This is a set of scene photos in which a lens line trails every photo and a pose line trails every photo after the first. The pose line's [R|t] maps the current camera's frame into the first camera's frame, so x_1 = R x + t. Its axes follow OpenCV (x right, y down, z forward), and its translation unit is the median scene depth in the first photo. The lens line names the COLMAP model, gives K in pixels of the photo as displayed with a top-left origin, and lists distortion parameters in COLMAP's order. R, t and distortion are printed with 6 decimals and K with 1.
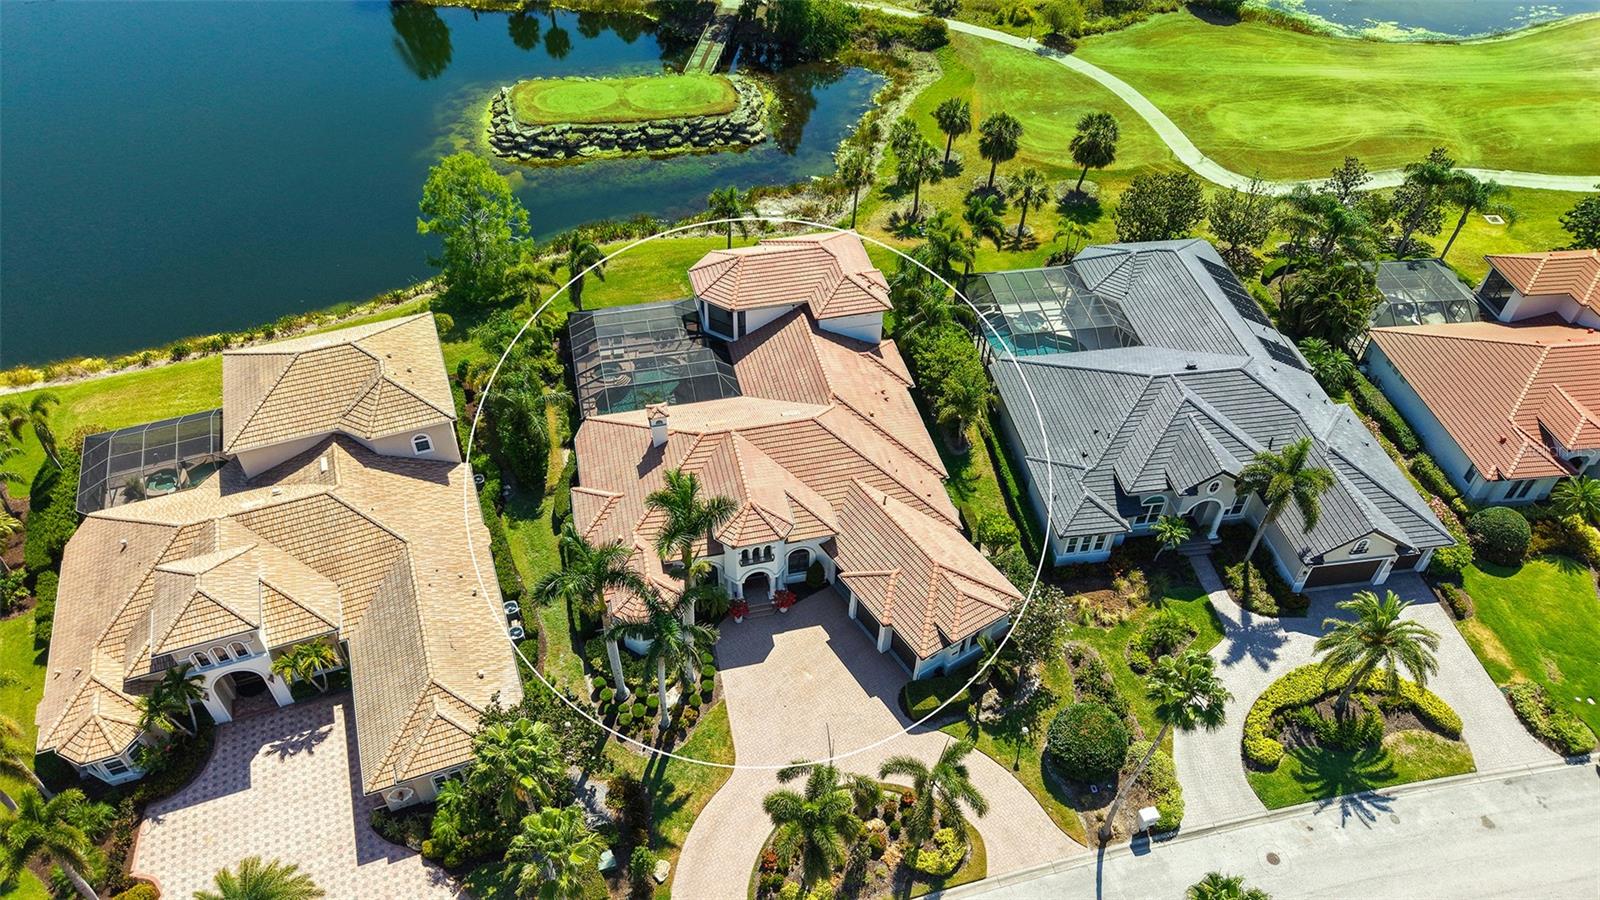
lens RADIAL K [[1093.0, 0, 800.6], [0, 1093.0, 463.8], [0, 0, 1]] dist [0.036682, -0.031707]
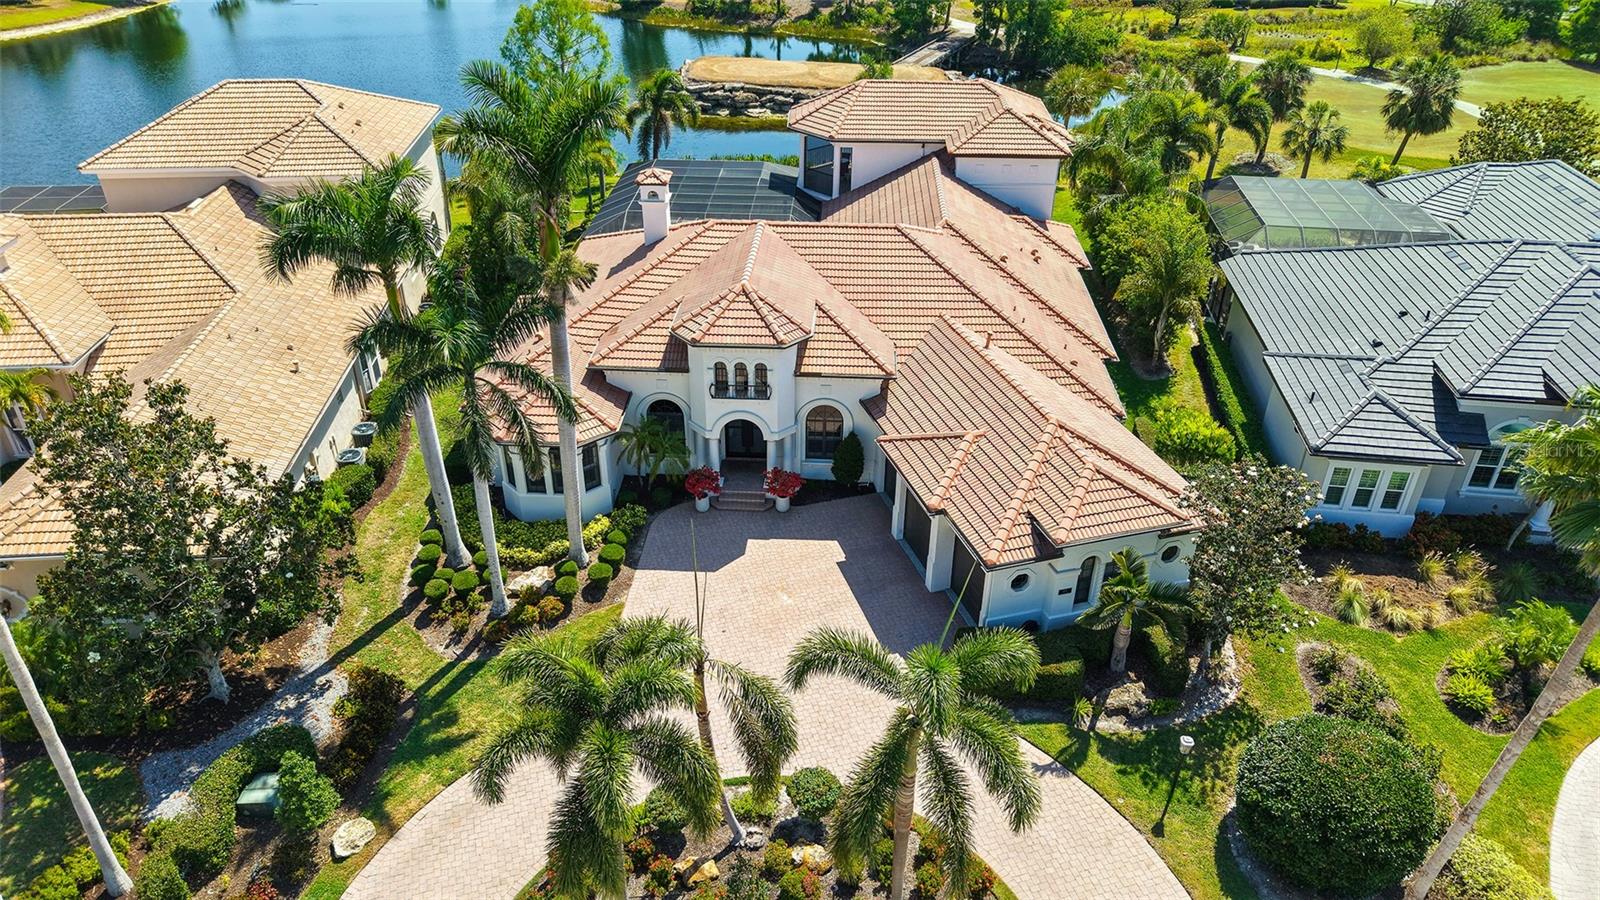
lens RADIAL K [[1093.0, 0, 801.5], [0, 1093.0, 463.4], [0, 0, 1]] dist [0.036682, -0.031707]
pose [[0.961526, 0.138463, -0.237268, 0.126264], [-0.187353, 0.962184, -0.197740, 0.221842], [0.200916, 0.234585, 0.951106, 0.448259]]
